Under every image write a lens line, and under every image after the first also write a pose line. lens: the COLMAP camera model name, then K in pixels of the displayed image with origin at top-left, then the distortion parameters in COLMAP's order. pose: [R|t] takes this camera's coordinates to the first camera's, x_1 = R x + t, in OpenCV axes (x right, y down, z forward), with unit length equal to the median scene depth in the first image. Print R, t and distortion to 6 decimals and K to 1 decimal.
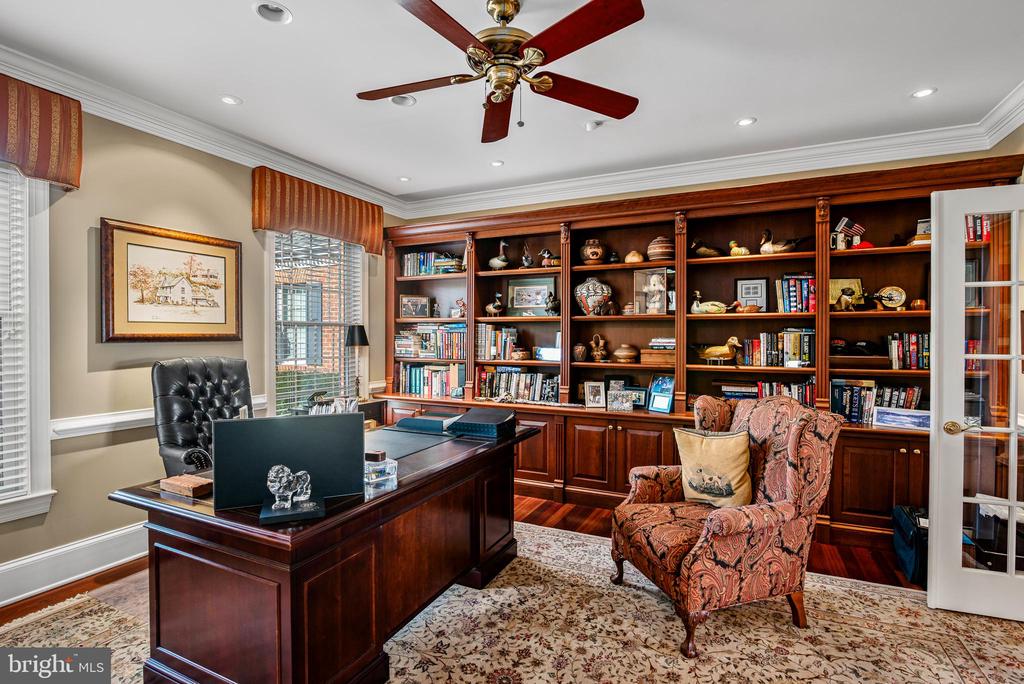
lens RADIAL K [[485.9, 0, 512.0], [0, 485.9, 342.0], [0, 0, 1]] dist [-0.011323, -0.000548]
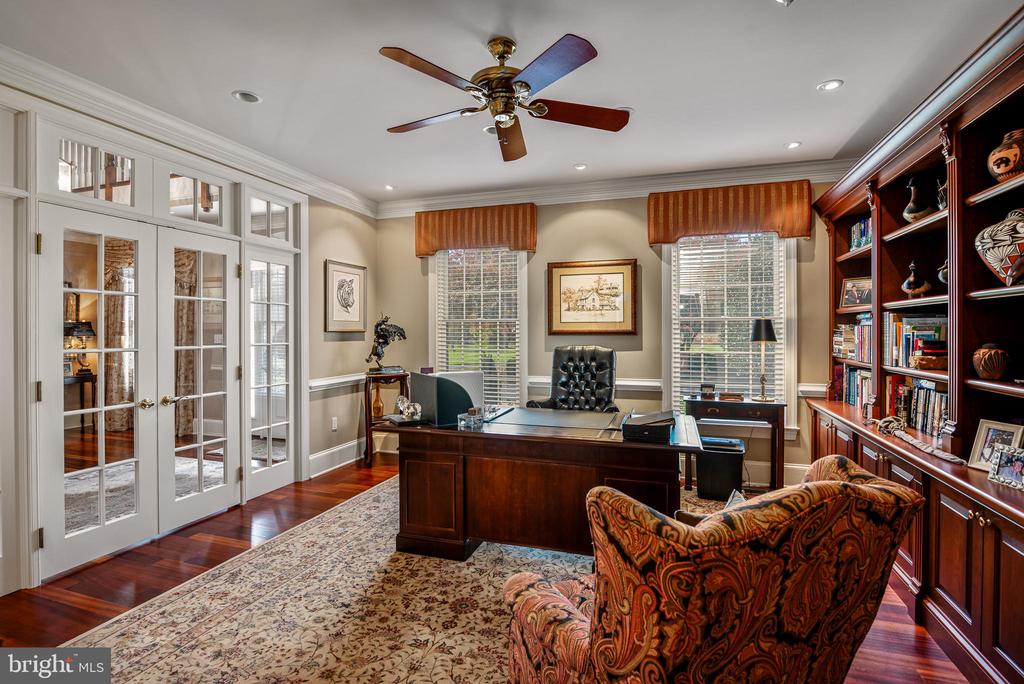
lens RADIAL K [[470.1, 0, 516.4], [0, 470.1, 334.6], [0, 0, 1]] dist [-0.016911, 0.006483]
pose [[0.151809, 0.004238, -0.988401, 0.659574], [-0.009351, 0.999952, 0.002851, -0.003724], [0.988366, 0.008809, 0.151841, 0.518138]]
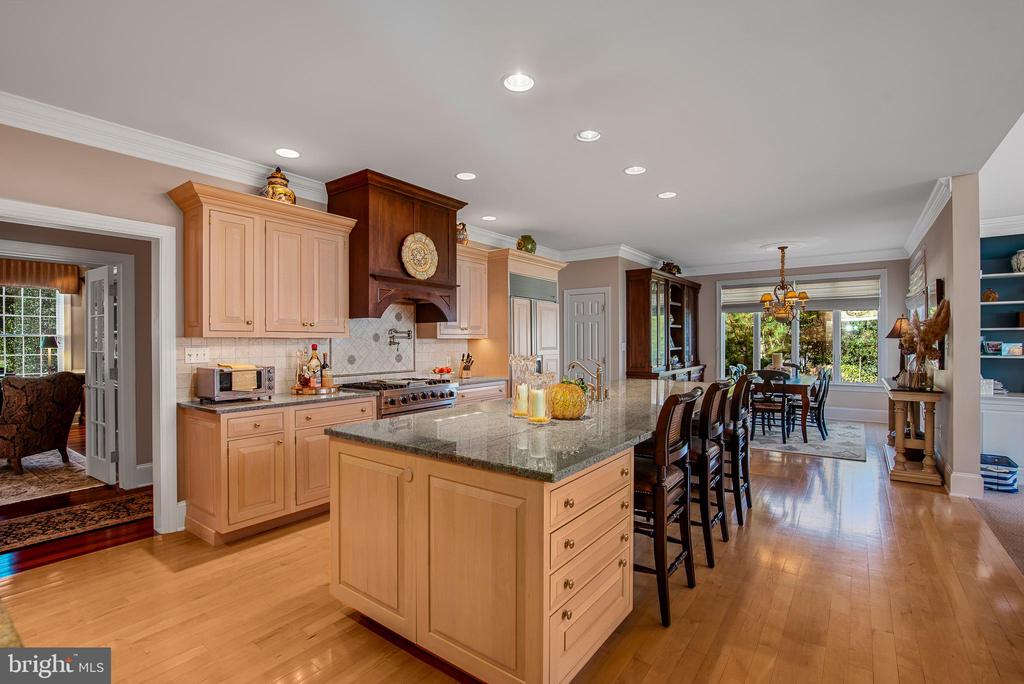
lens RADIAL K [[485.7, 0, 512.0], [0, 485.7, 342.0], [0, 0, 1]] dist [-0.002493, -0.000408]
pose [[0.985354, -0.001852, -0.170510, 2.094672], [0.000355, 0.999961, -0.008808, 0.005102], [0.170520, 0.008619, 0.985316, -0.543723]]
